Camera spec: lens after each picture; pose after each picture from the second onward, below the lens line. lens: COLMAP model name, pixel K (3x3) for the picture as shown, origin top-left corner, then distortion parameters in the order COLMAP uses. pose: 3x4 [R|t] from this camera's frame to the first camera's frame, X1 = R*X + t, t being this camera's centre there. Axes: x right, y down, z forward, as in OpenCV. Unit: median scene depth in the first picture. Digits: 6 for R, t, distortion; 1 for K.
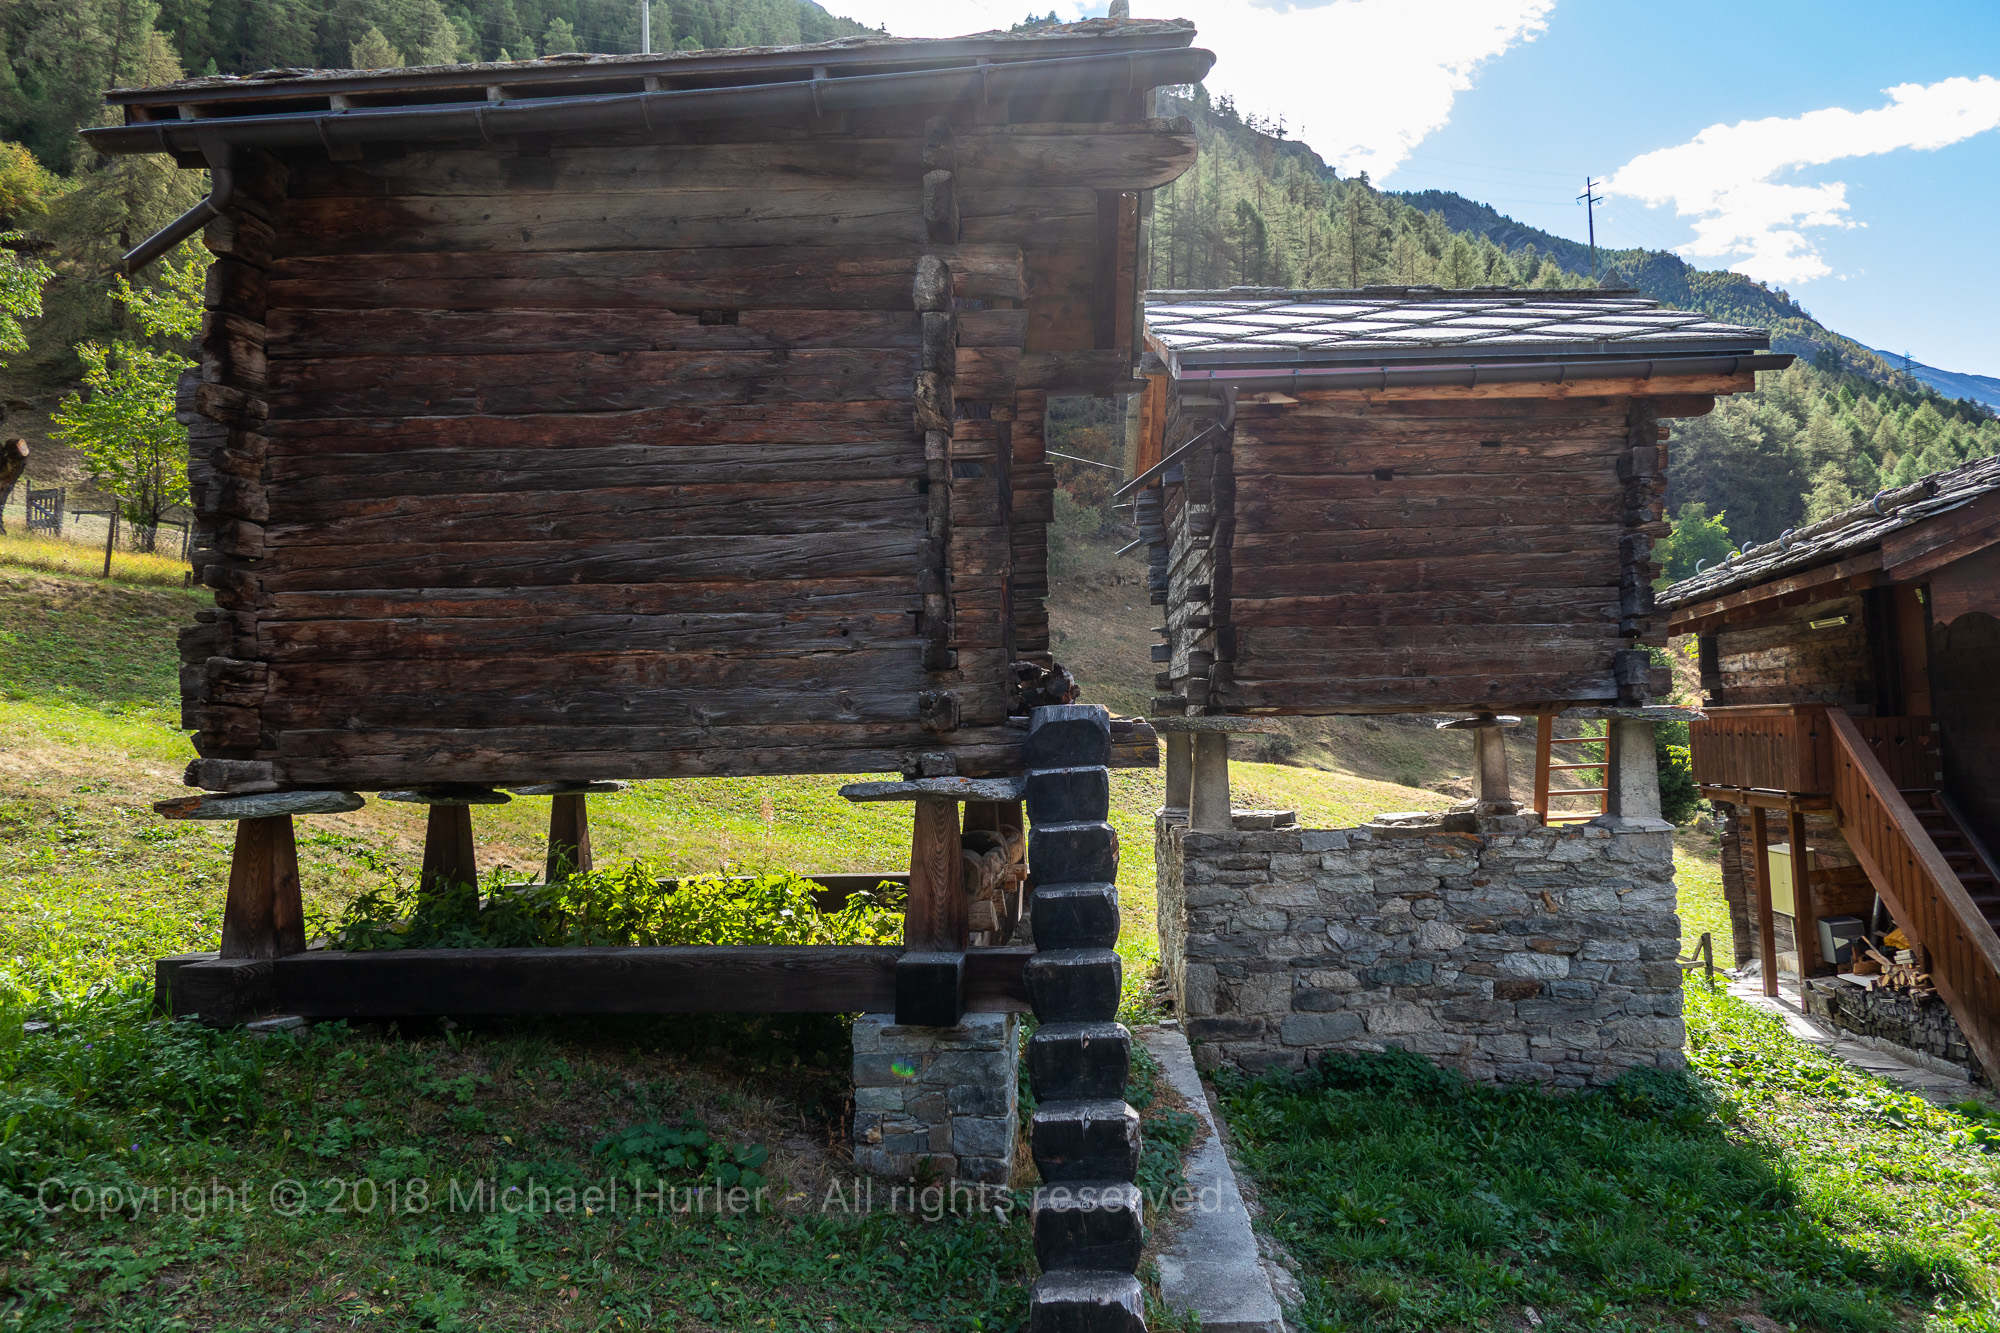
lens RADIAL K [[1367.8, 0, 1000.0], [0, 1367.8, 666.5], [0, 0, 1]] dist [-0.007933, 0.000849]
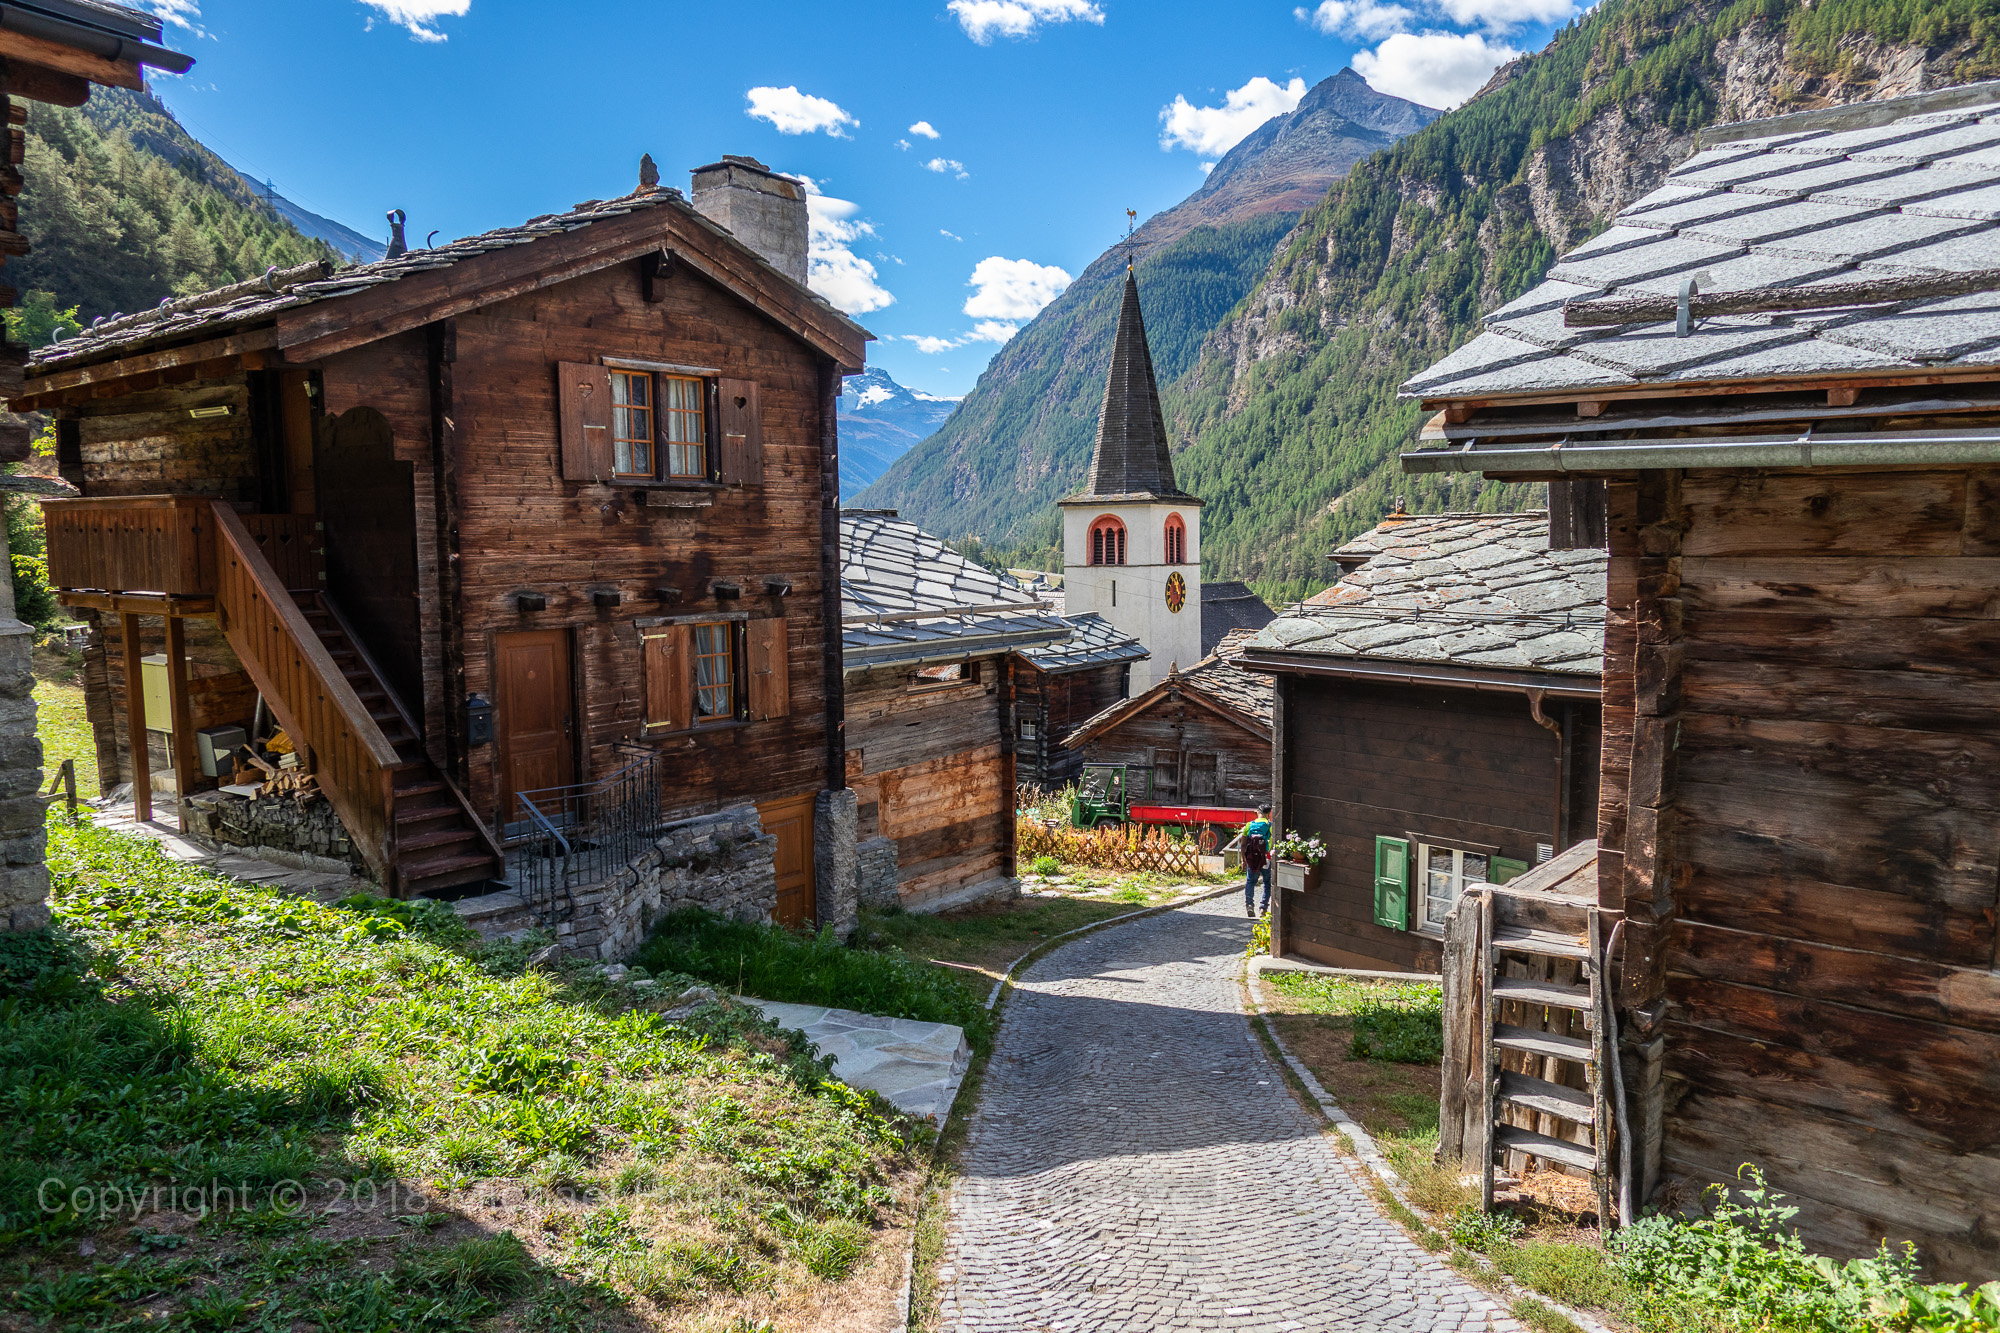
lens RADIAL K [[1367.8, 0, 1000.0], [0, 1367.8, 666.5], [0, 0, 1]] dist [-0.007933, 0.000849]
pose [[0.469627, -0.052230, 0.881319, 0.046485], [-0.063314, 0.993686, 0.092627, 0.023746], [-0.880592, -0.099299, 0.463355, 0.107521]]
